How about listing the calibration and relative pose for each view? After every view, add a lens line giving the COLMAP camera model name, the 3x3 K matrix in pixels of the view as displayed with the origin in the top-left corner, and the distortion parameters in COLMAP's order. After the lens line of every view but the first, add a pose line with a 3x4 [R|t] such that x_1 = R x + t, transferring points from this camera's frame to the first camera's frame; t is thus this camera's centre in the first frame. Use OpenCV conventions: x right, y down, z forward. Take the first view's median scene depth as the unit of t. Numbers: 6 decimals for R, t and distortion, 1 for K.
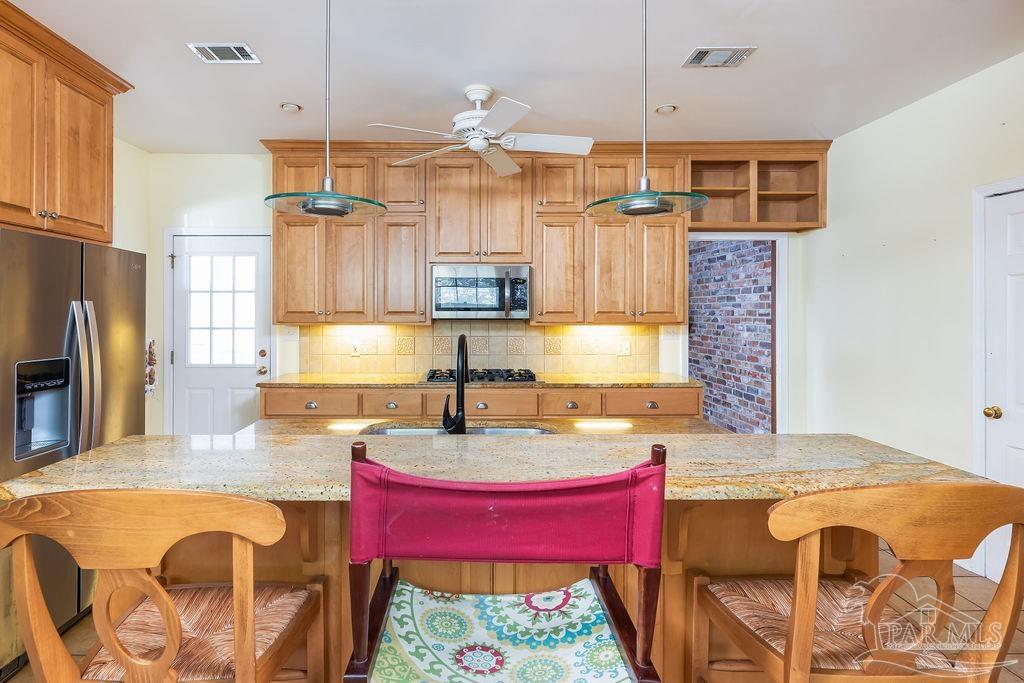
lens RADIAL K [[516.5, 0, 466.2], [0, 516.5, 307.1], [0, 0, 1]] dist [0.001849, 0.000658]
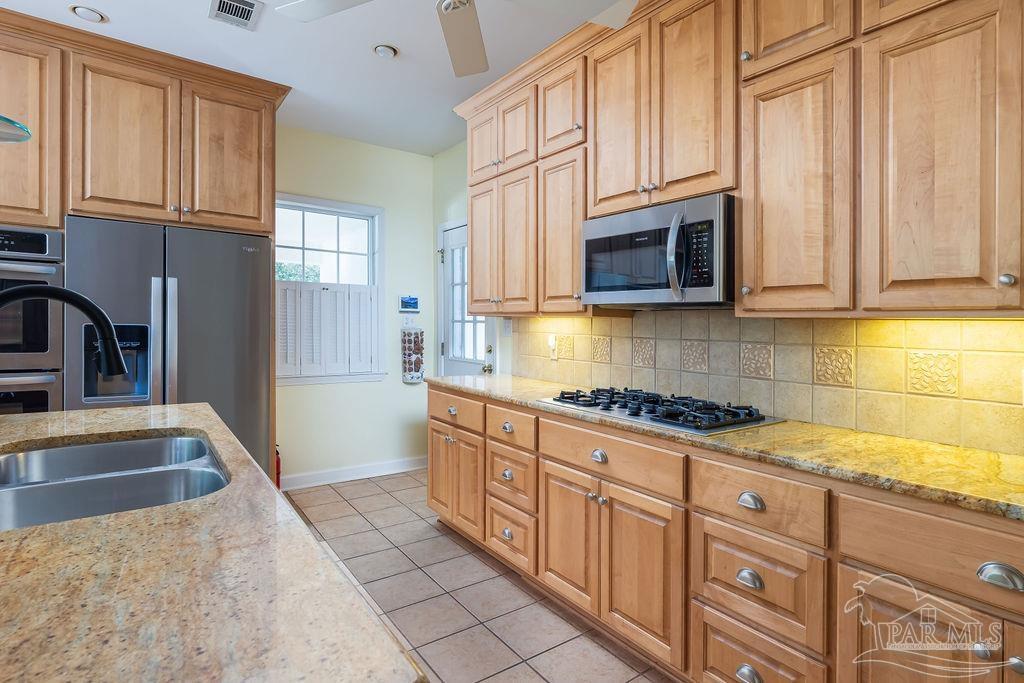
lens RADIAL K [[516.5, 0, 518.5], [0, 516.5, 325.7], [0, 0, 1]] dist [0.001849, 0.000658]
pose [[0.604751, 0.017555, -0.796221, 0.393158], [-0.016828, 0.999815, 0.009263, 0.042819], [0.796237, 0.007797, 0.604935, 0.549889]]
